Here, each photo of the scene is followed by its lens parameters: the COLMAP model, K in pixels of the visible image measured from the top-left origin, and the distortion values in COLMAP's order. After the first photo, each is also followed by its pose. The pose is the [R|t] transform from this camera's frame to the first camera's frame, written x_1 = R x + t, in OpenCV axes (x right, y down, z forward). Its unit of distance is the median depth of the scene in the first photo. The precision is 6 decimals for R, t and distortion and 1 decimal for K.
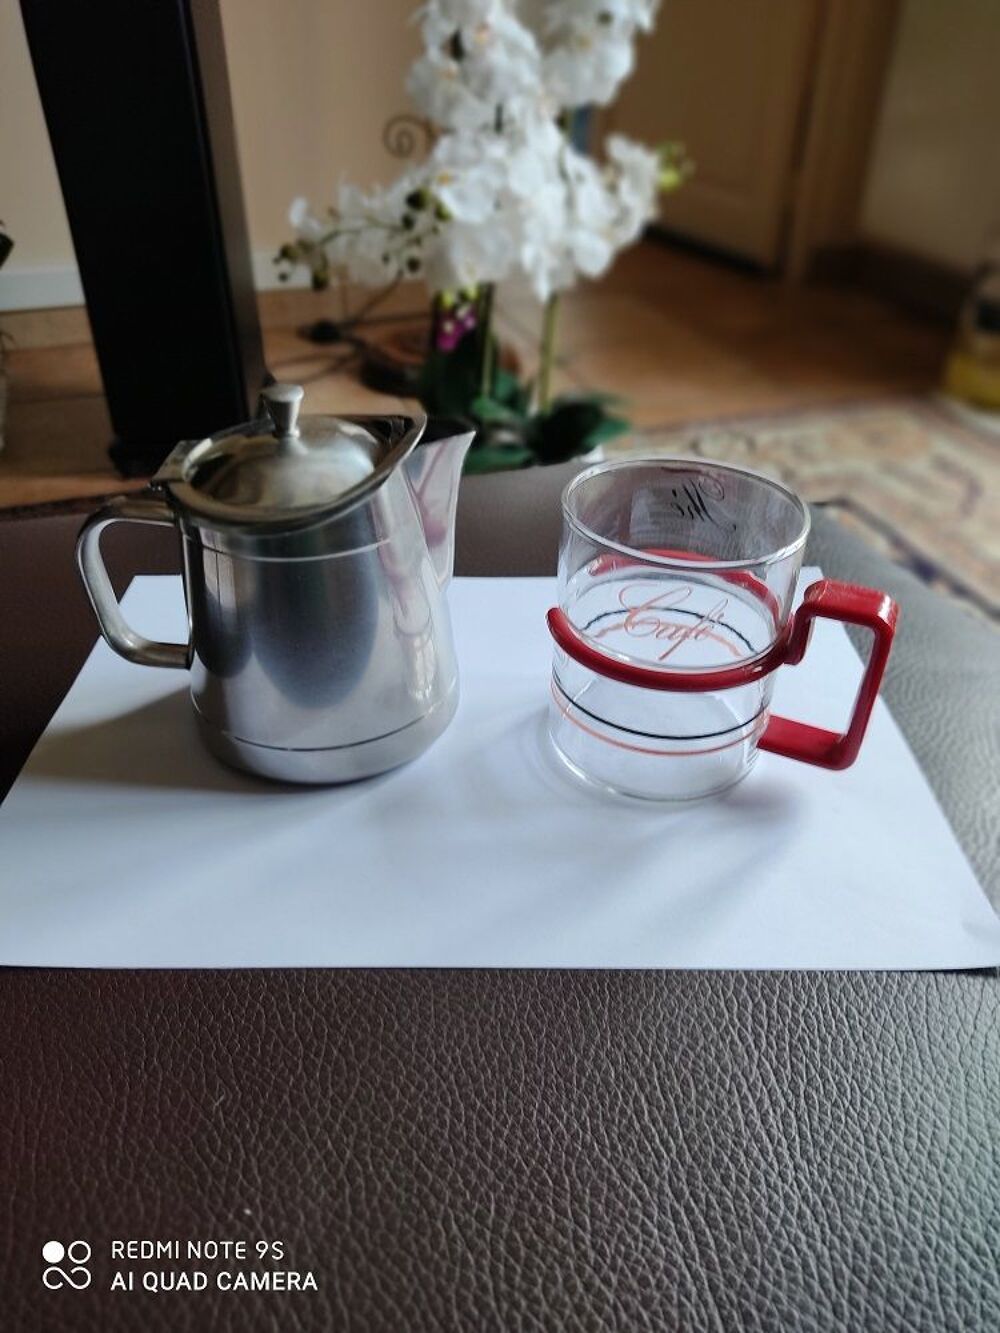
lens RADIAL K [[1033.4, 0, 500.0], [0, 1033.4, 666.5], [0, 0, 1]] dist [0.071919, -0.209763]
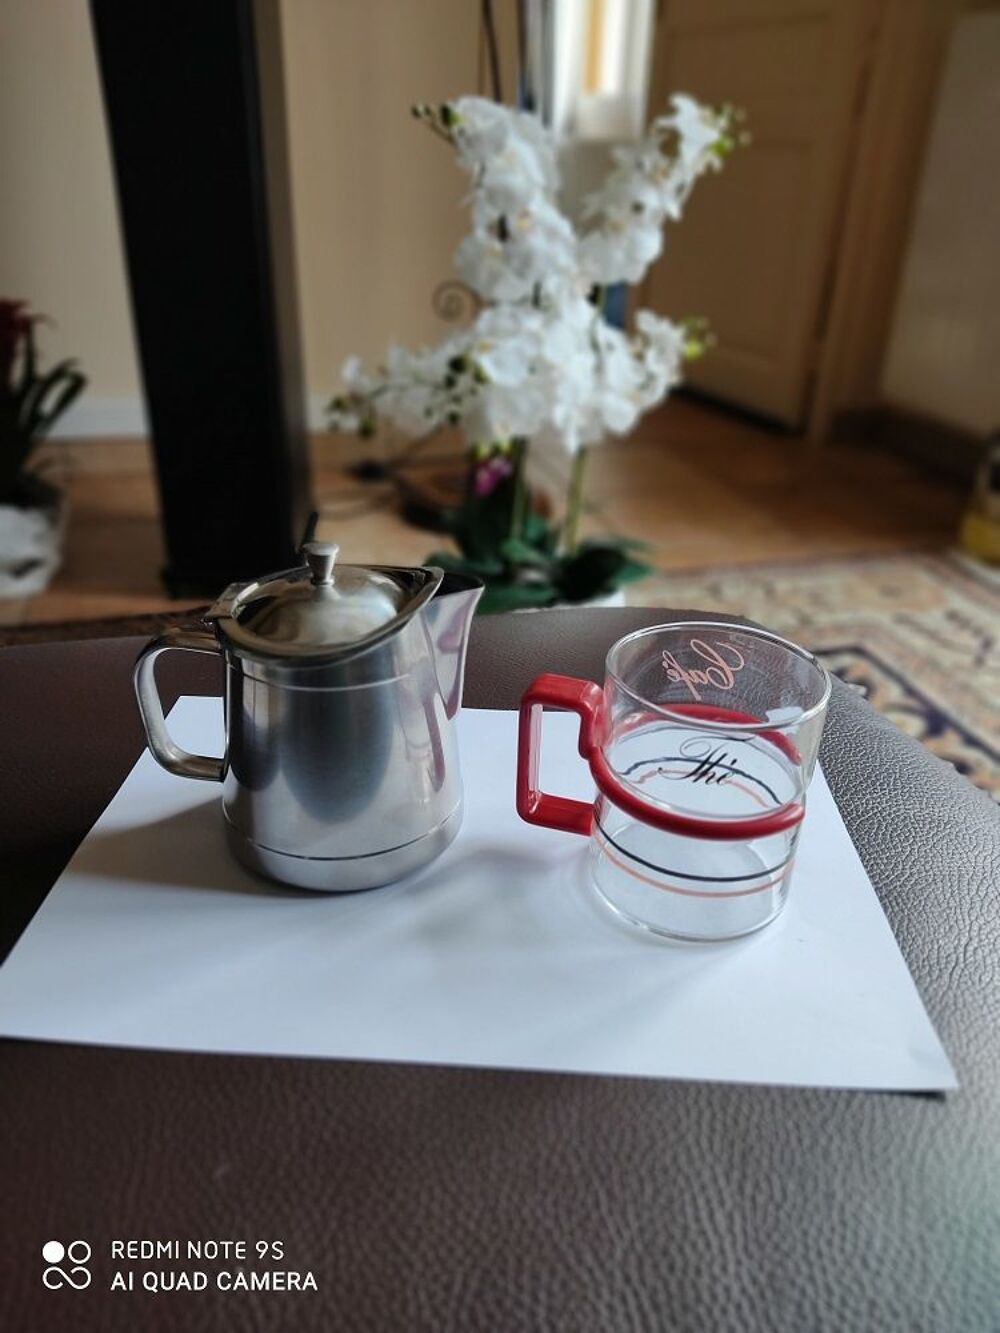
lens RADIAL K [[1030.5, 0, 500.0], [0, 1030.5, 666.5], [0, 0, 1]] dist [0.057118, -0.158574]
pose [[0.998595, 0.043120, -0.030803, 0.028254], [-0.046582, 0.991398, -0.122309, 0.002091], [0.025264, 0.123572, 0.992014, -0.114771]]
